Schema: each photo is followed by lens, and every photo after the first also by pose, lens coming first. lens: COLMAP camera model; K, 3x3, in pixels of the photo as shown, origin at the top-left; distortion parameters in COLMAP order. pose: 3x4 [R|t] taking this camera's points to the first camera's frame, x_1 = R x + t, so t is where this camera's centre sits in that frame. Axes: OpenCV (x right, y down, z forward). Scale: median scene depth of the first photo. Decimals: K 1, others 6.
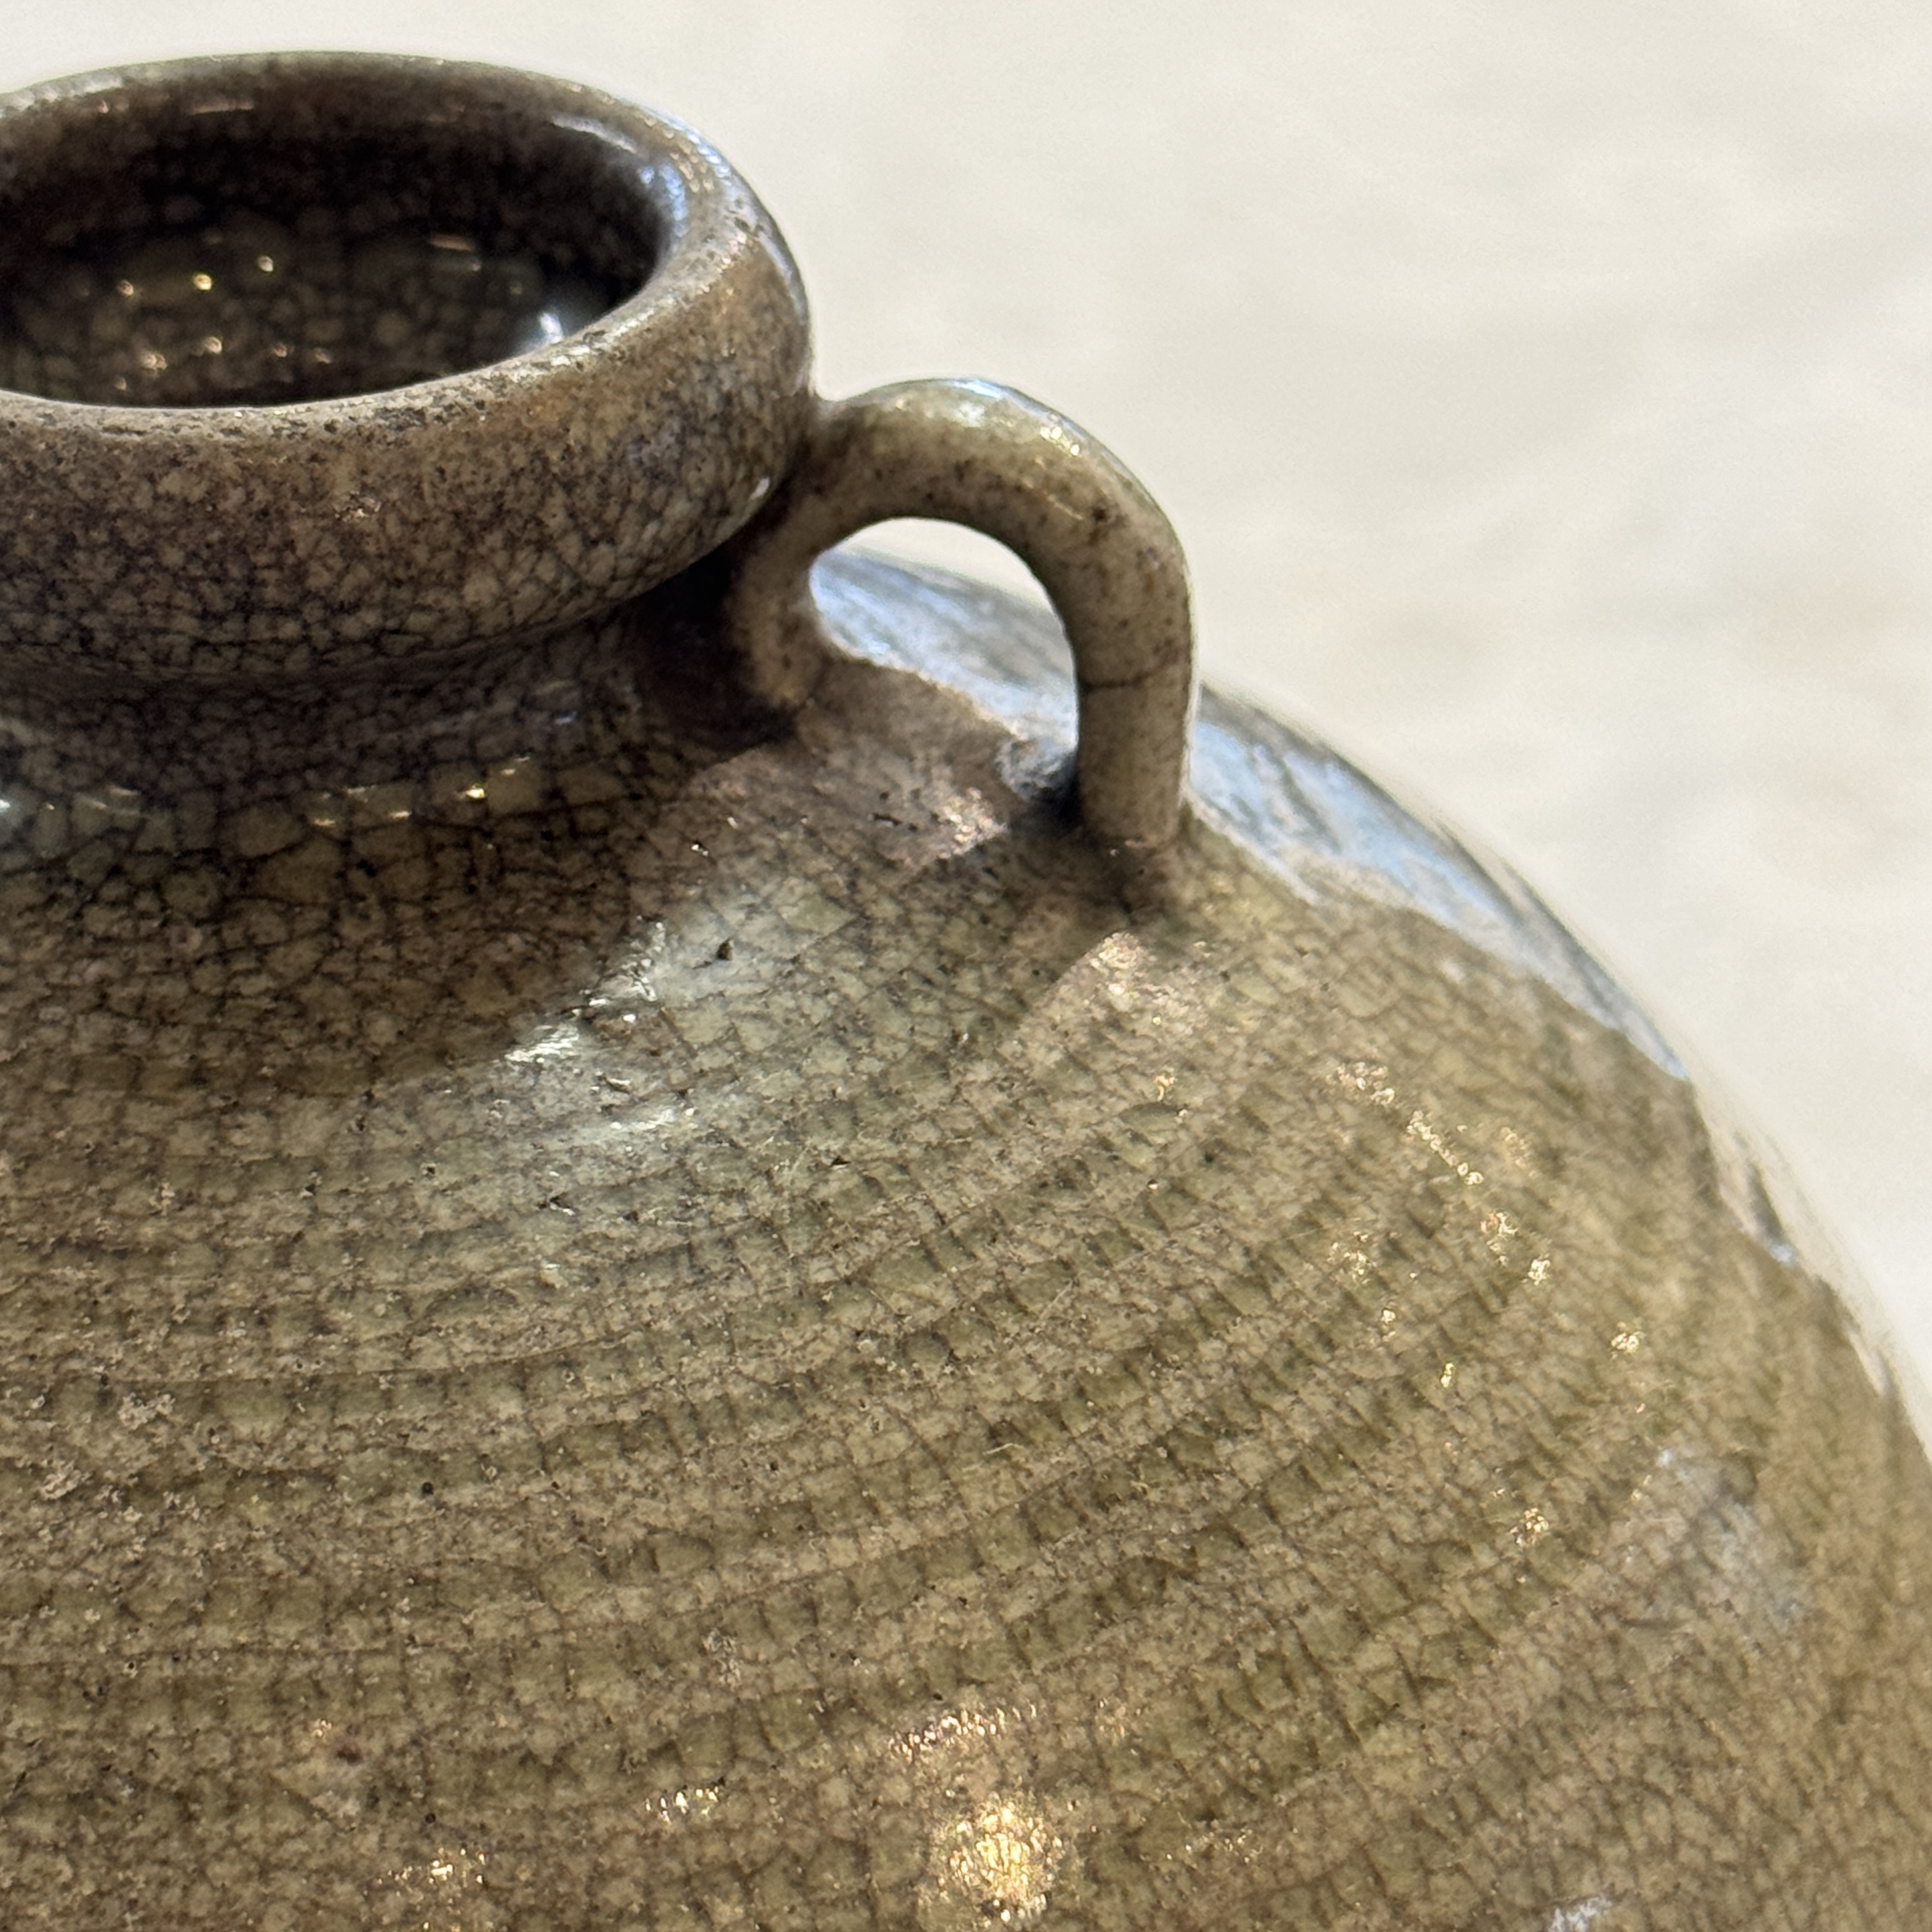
lens RADIAL K [[5962.7, 0, 975.2], [0, 5962.7, 956.0], [0, 0, 1]] dist [0.142252, 0.000000]
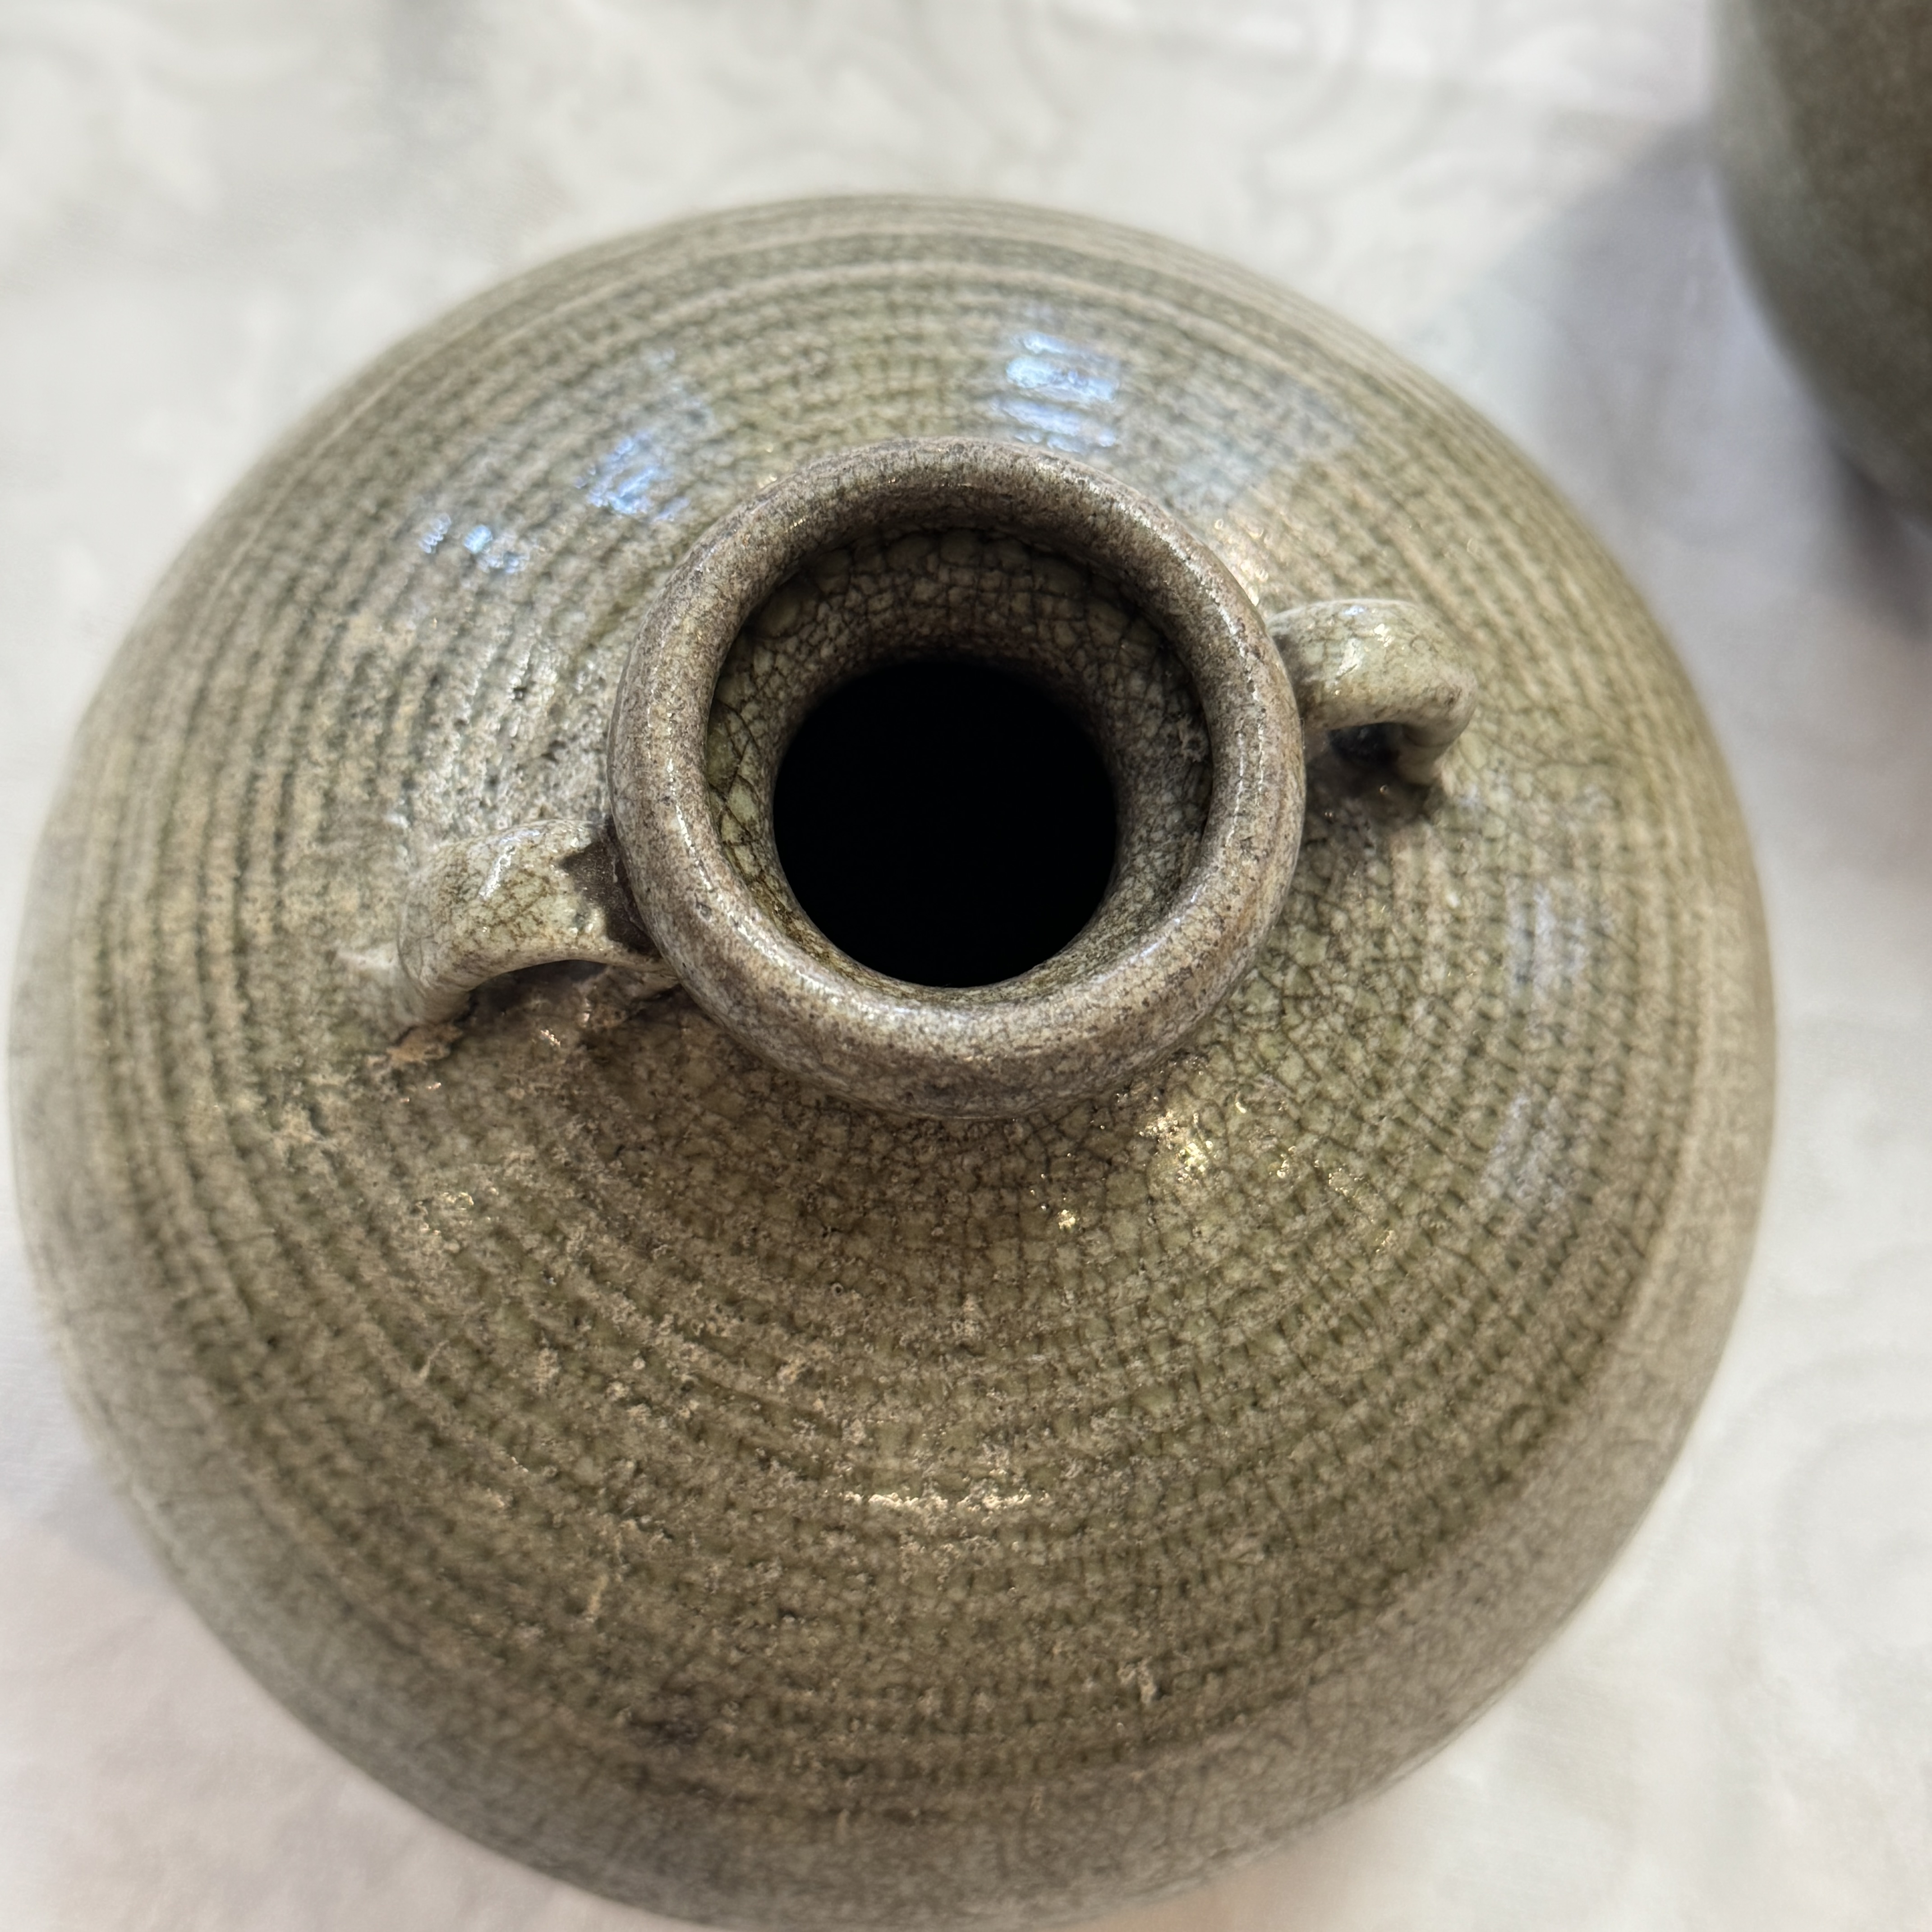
lens RADIAL K [[2978.8, 0, 939.6], [0, 2978.8, 999.2], [0, 0, 1]] dist [0.170045, 0.000000]
pose [[0.930384, -0.327532, 0.164644, -0.289904], [0.099276, 0.657465, 0.746916, -0.691393], [-0.352887, -0.678574, 0.644211, 0.500225]]
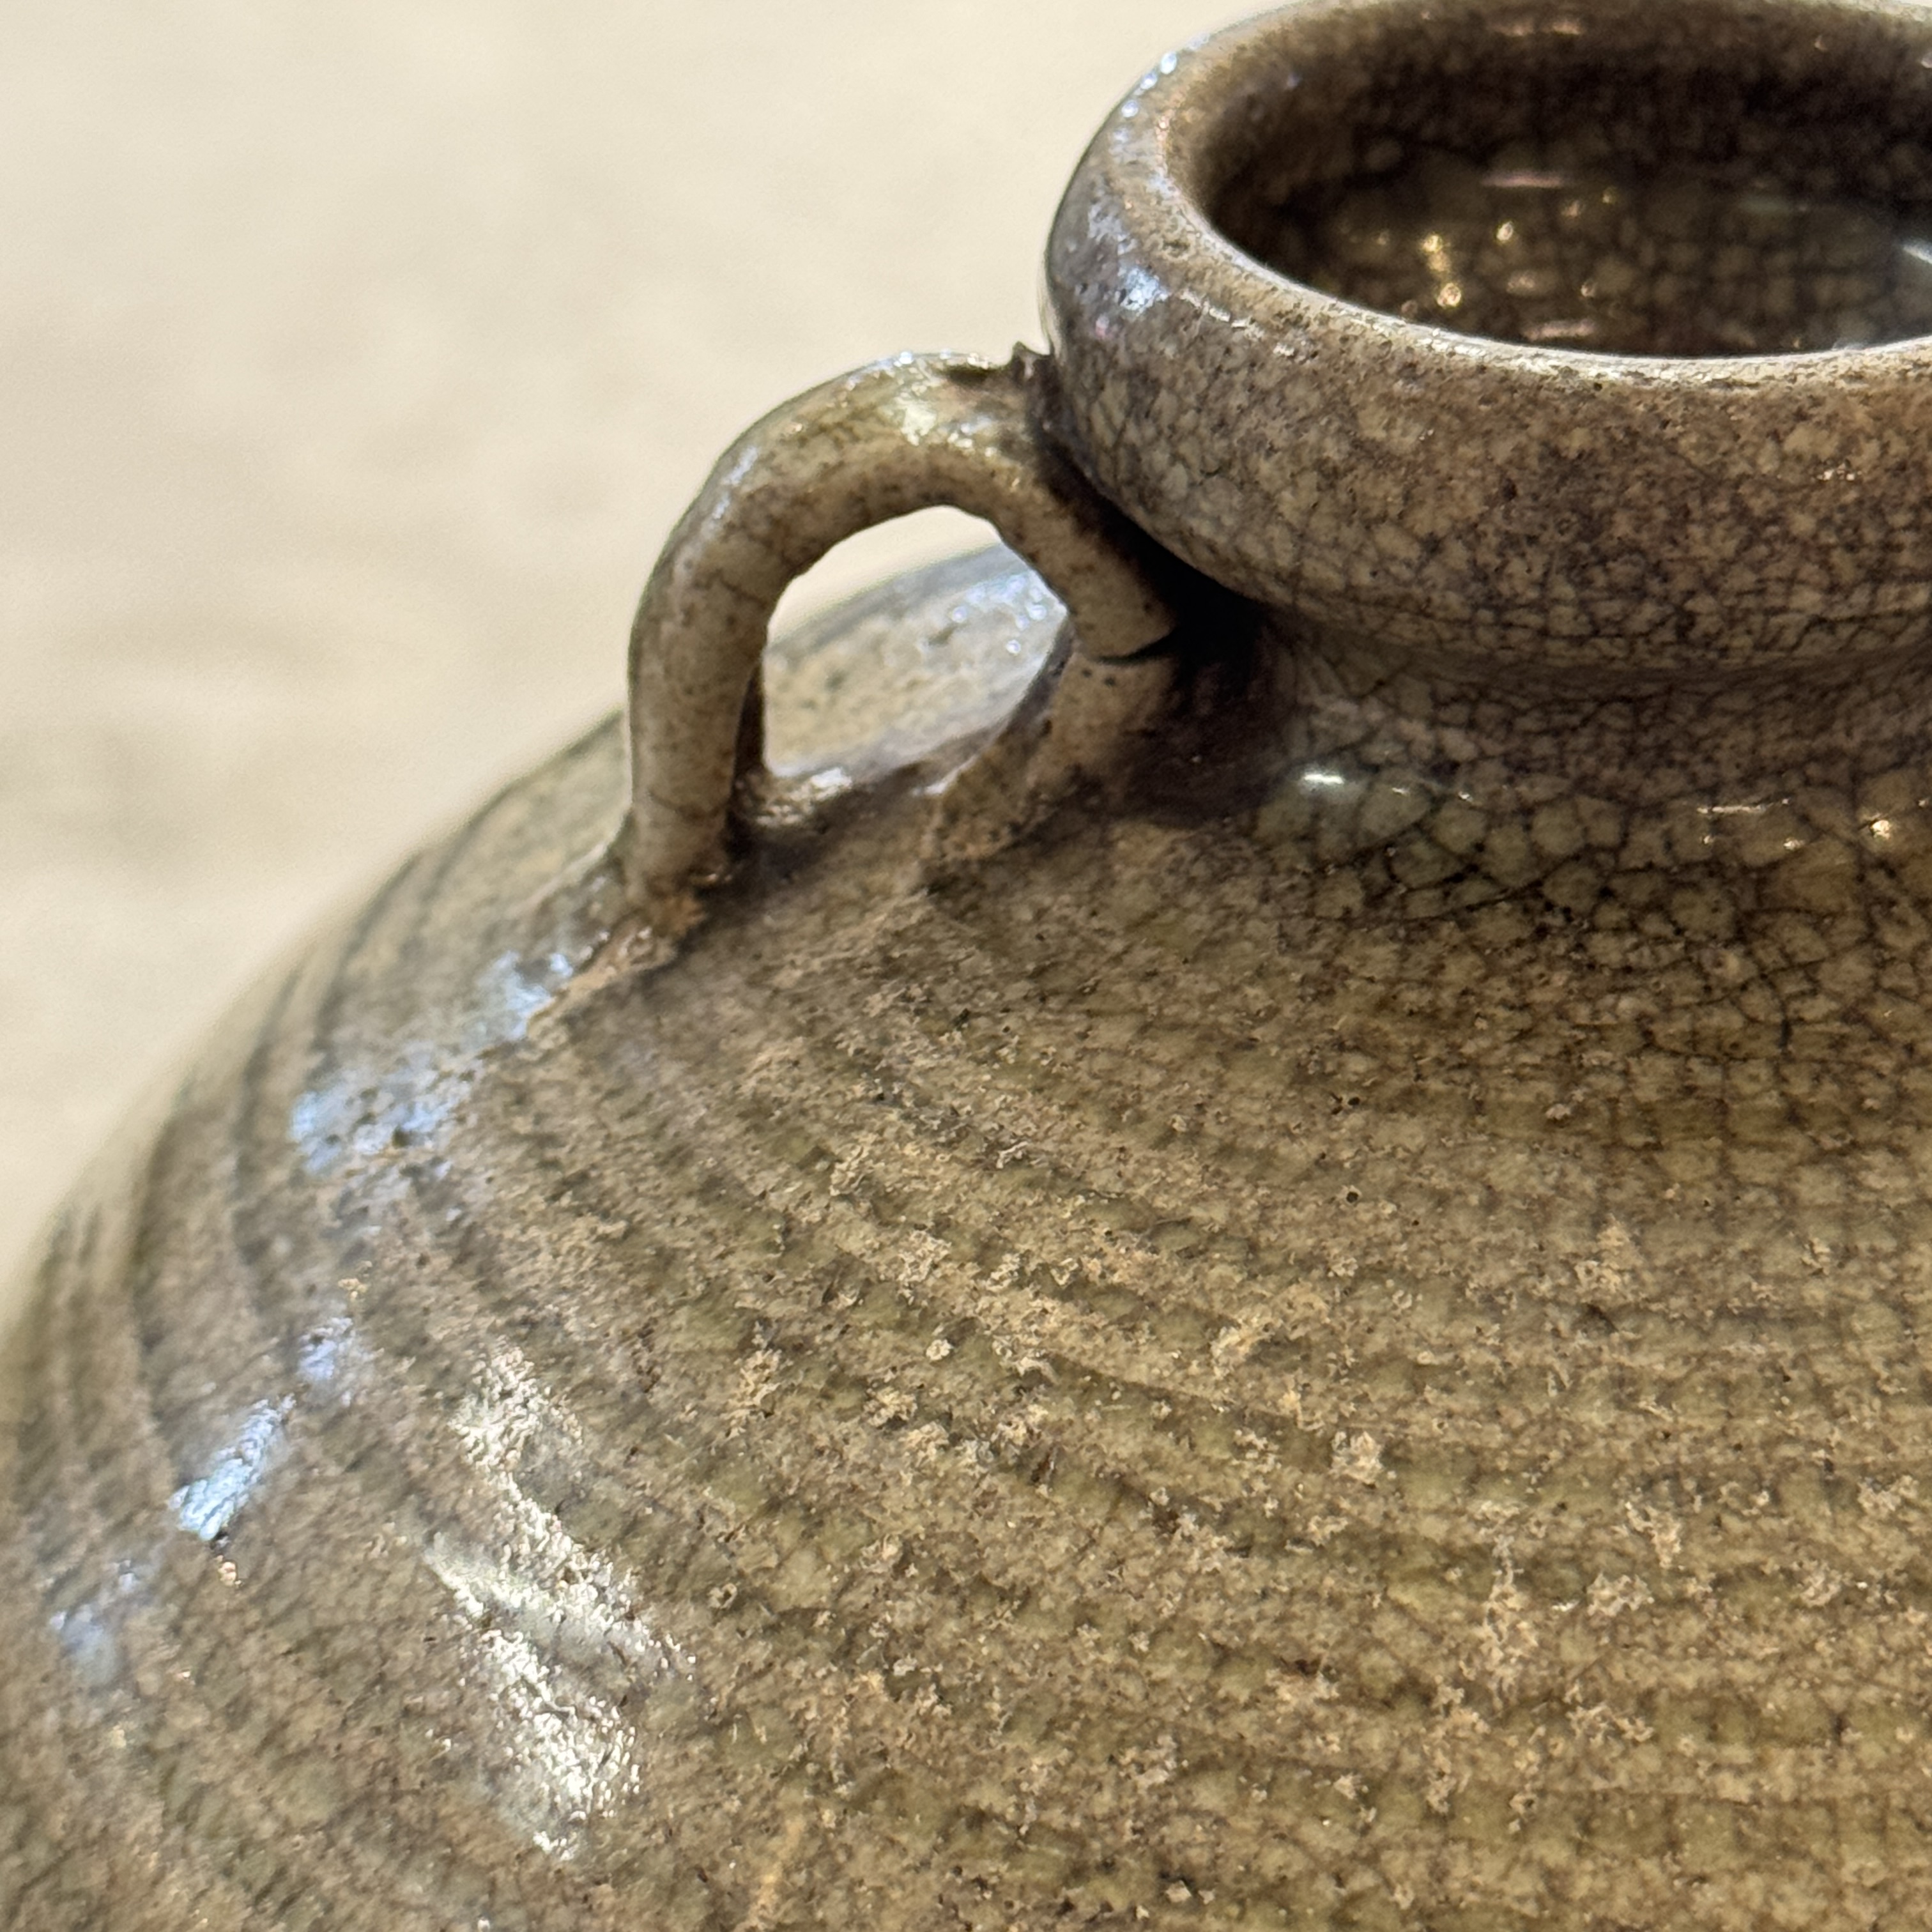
lens RADIAL K [[5962.7, 0, 1023.7], [0, 5962.7, 969.7], [0, 0, 1]] dist [0.142252, 0.000000]
pose [[0.977662, -0.076178, 0.195893, -0.419586], [0.076754, 0.997039, 0.004661, -0.014333], [-0.195668, 0.010479, 0.980614, 0.161781]]
